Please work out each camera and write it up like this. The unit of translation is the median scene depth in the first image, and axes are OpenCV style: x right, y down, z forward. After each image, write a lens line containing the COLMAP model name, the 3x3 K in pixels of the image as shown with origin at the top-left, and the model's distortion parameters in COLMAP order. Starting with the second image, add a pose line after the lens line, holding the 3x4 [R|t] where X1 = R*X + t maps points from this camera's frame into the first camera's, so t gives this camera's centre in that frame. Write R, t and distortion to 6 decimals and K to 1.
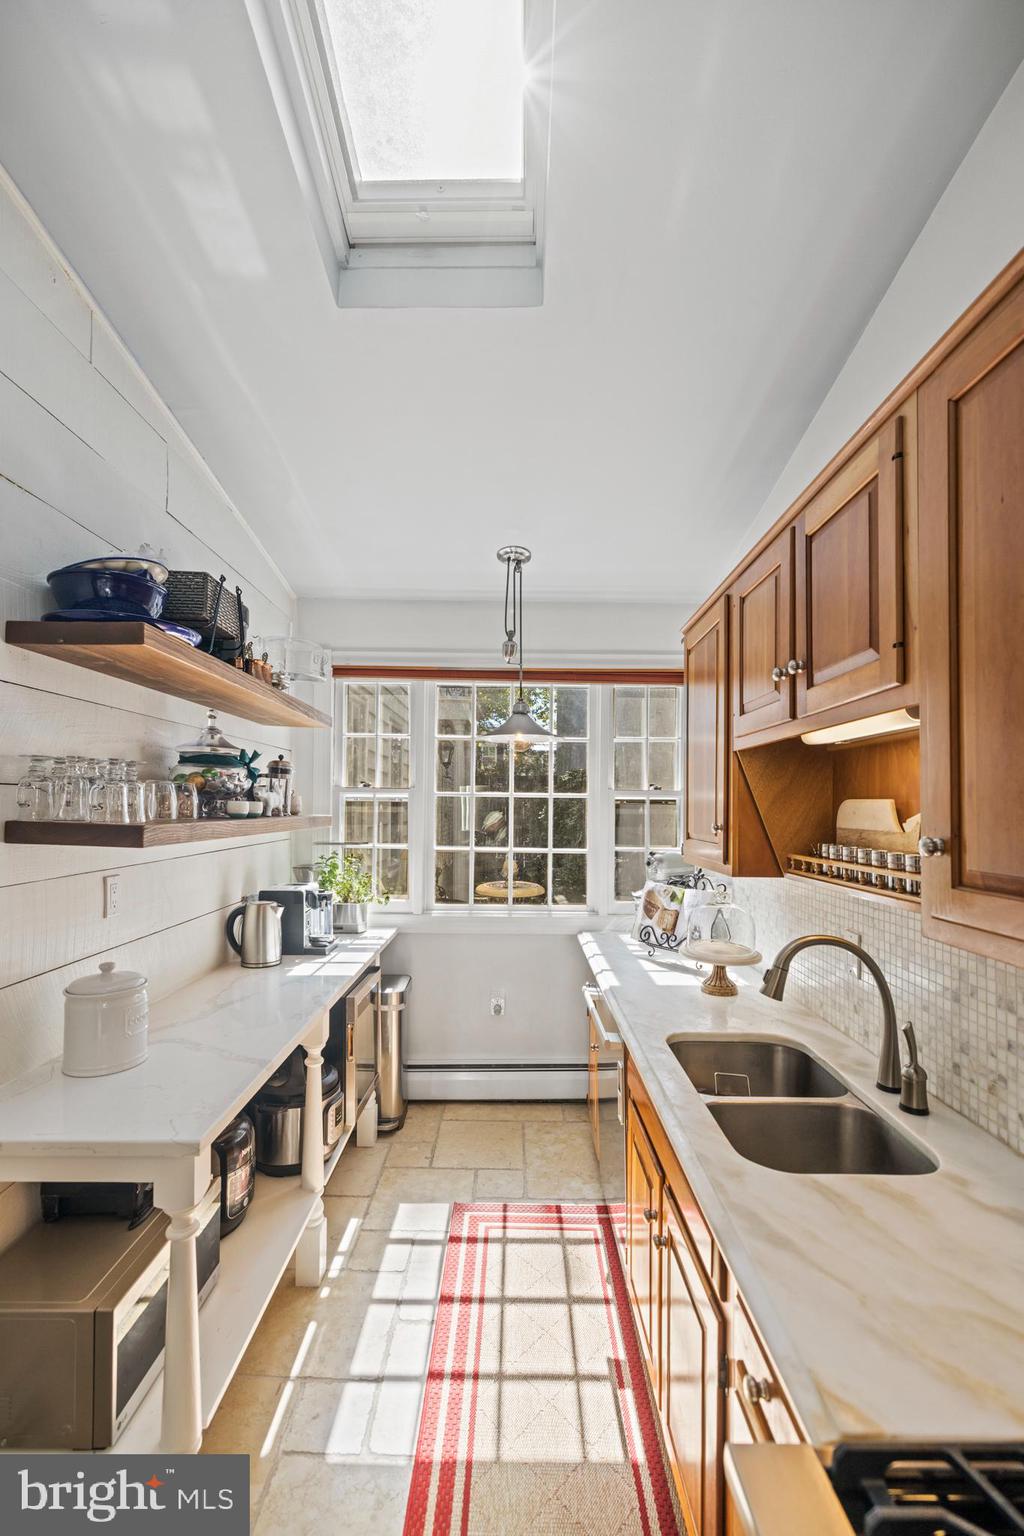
lens RADIAL K [[658.1, 0, 505.9], [0, 658.1, 799.5], [0, 0, 1]] dist [0.003766, -0.000132]
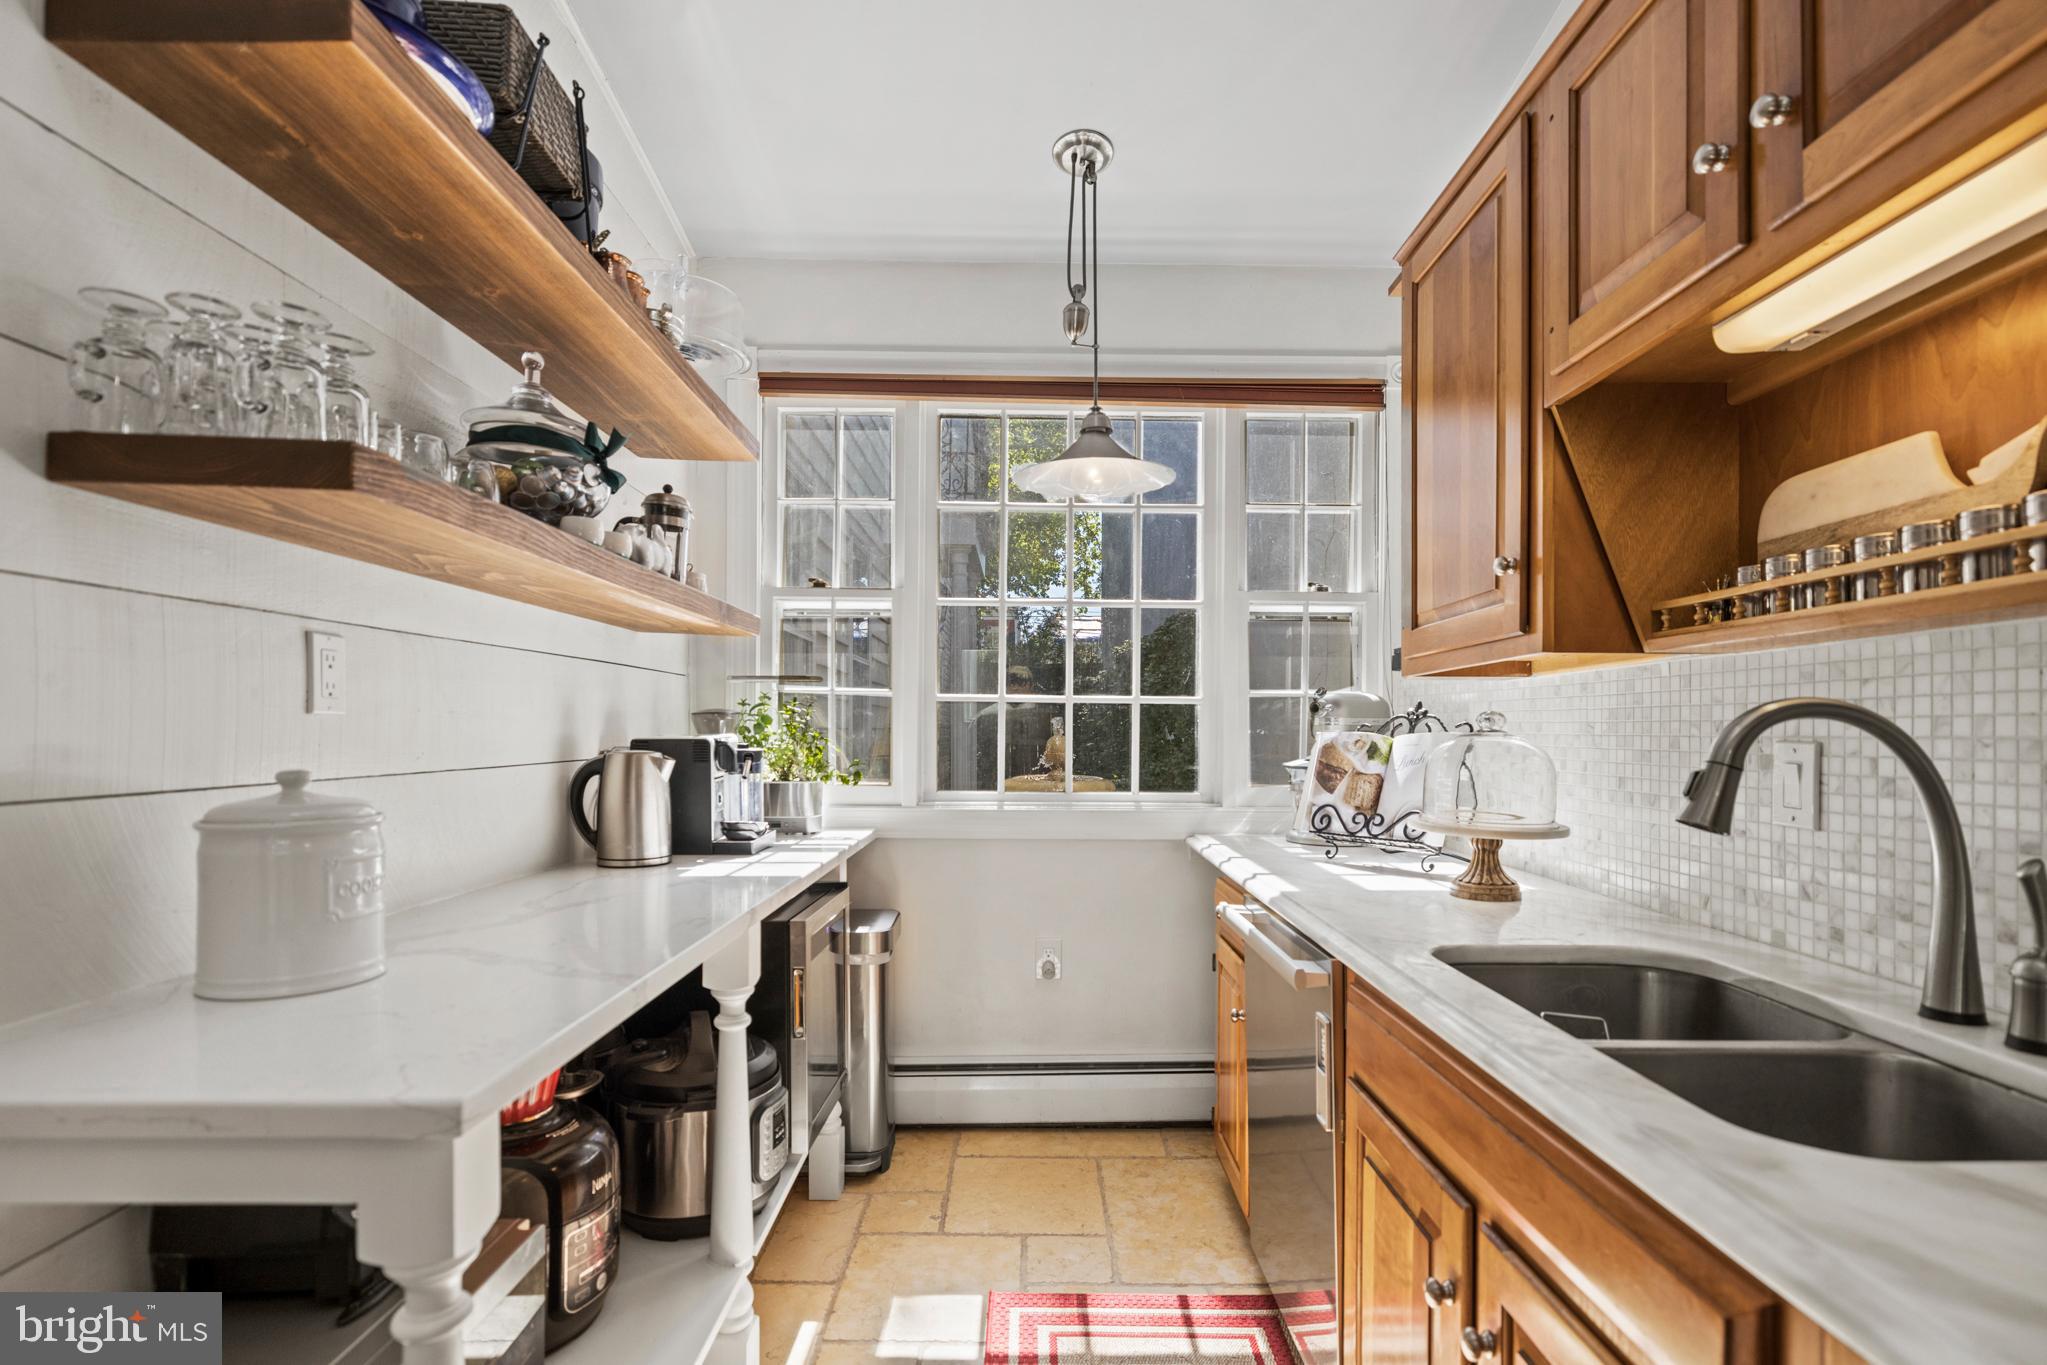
lens RADIAL K [[984.1, 0, 1023.5], [0, 984.1, 733.8], [0, 0, 1]] dist [-0.003587, 0.000669]
pose [[0.999955, -0.003475, 0.008883, -0.058071], [0.003375, 0.999930, 0.011307, 0.142210], [-0.008922, -0.011276, 0.999897, 0.192558]]
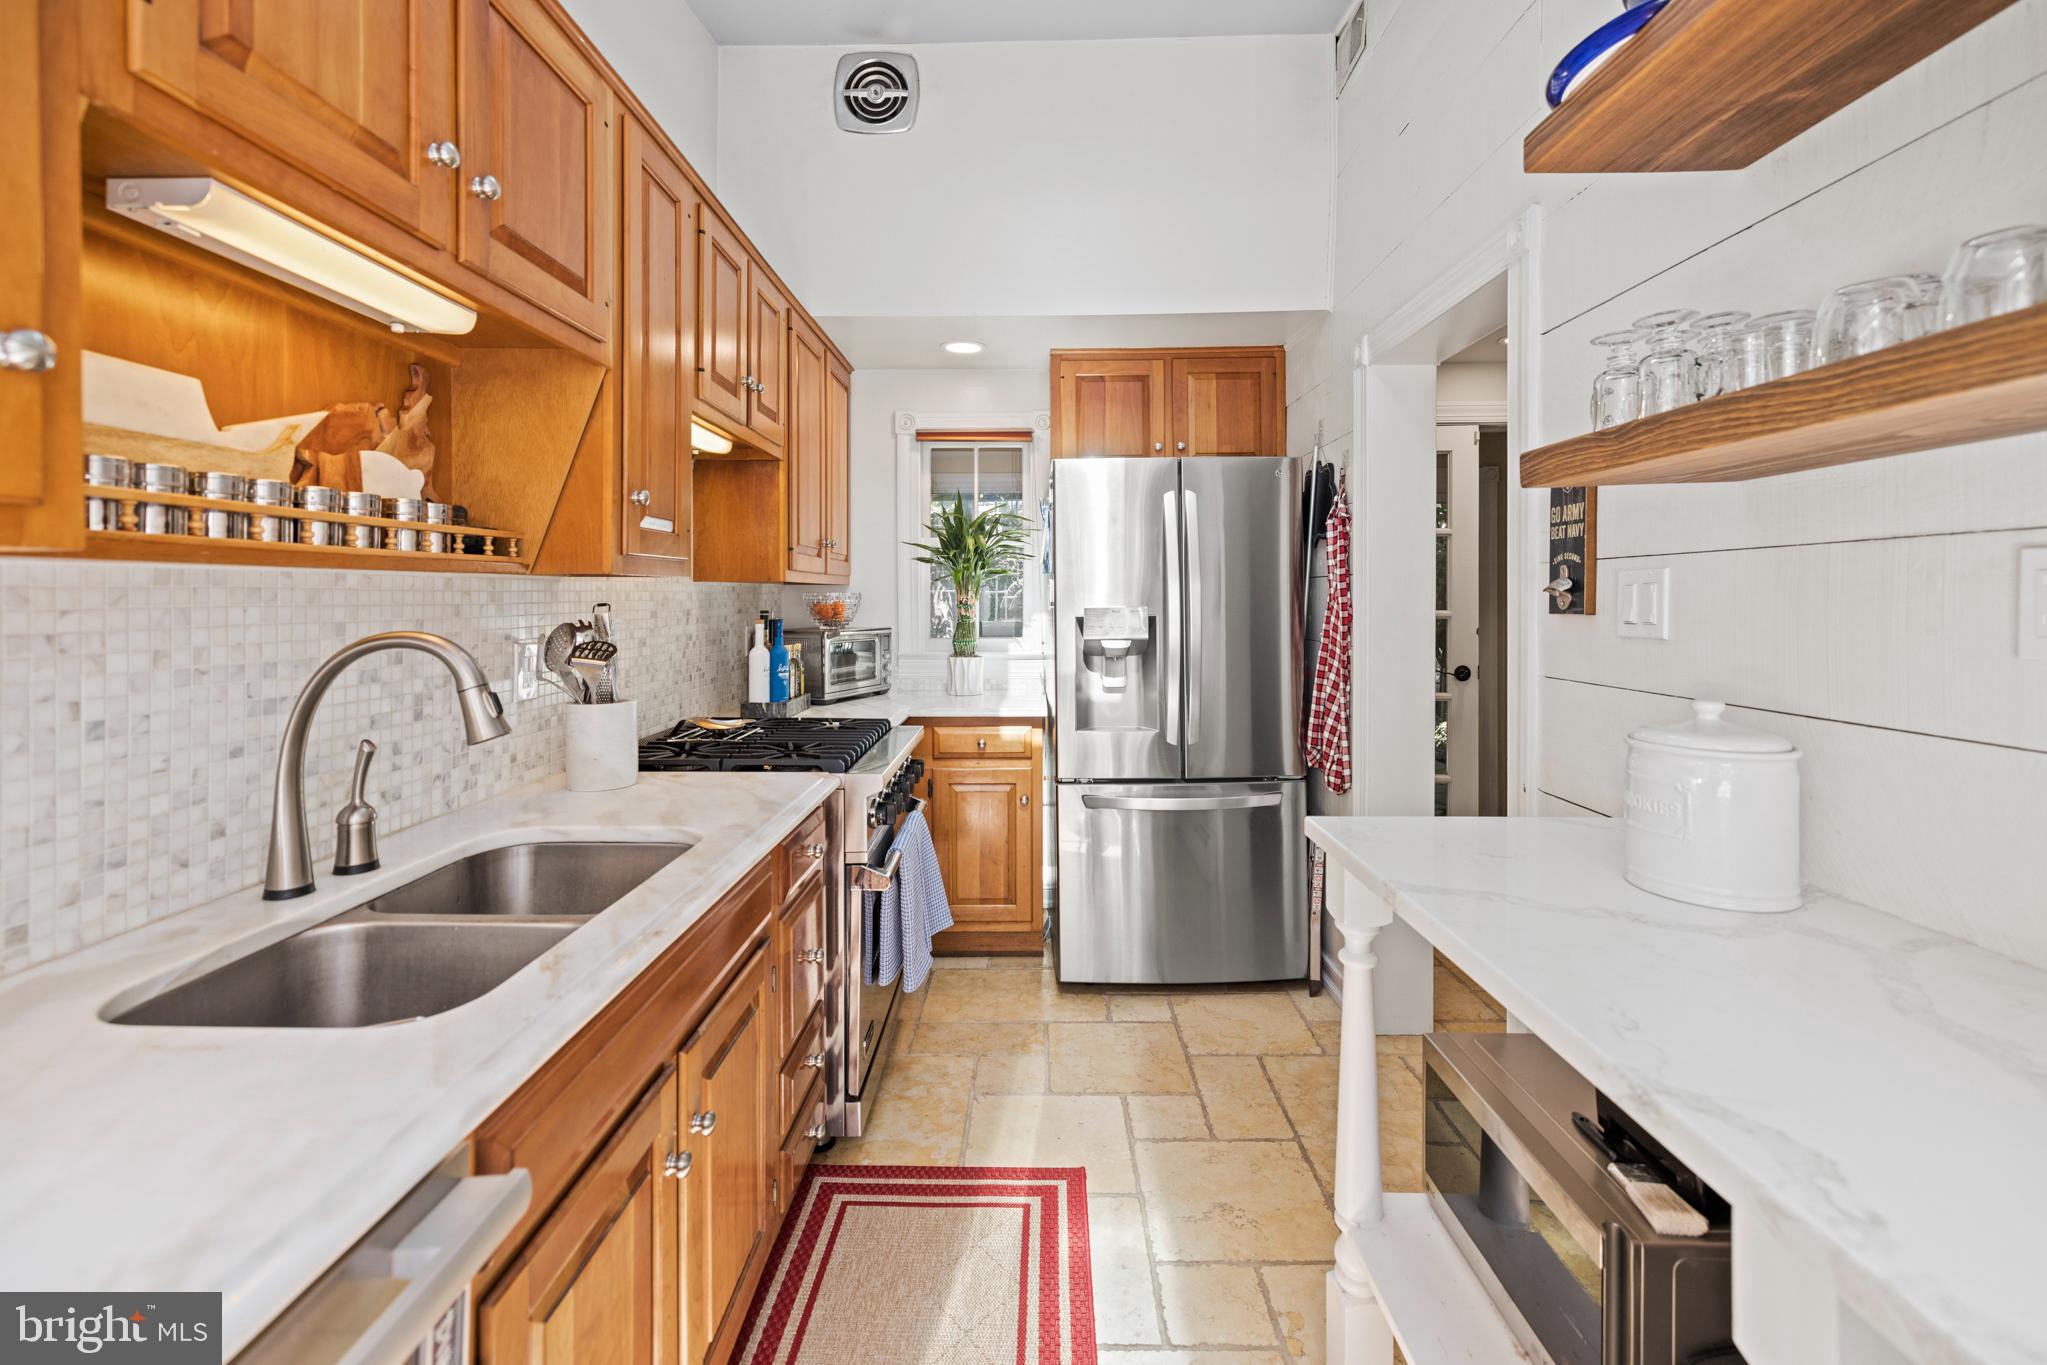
lens RADIAL K [[877.0, 0, 1010.4], [0, 877.0, 602.5], [0, 0, 1]] dist [0.003766, -0.000132]
pose [[-0.999471, -0.017849, 0.027174, -0.043463], [-0.017855, 0.999841, 0.000007, 0.108566], [-0.027170, -0.000478, -0.999631, 1.116338]]
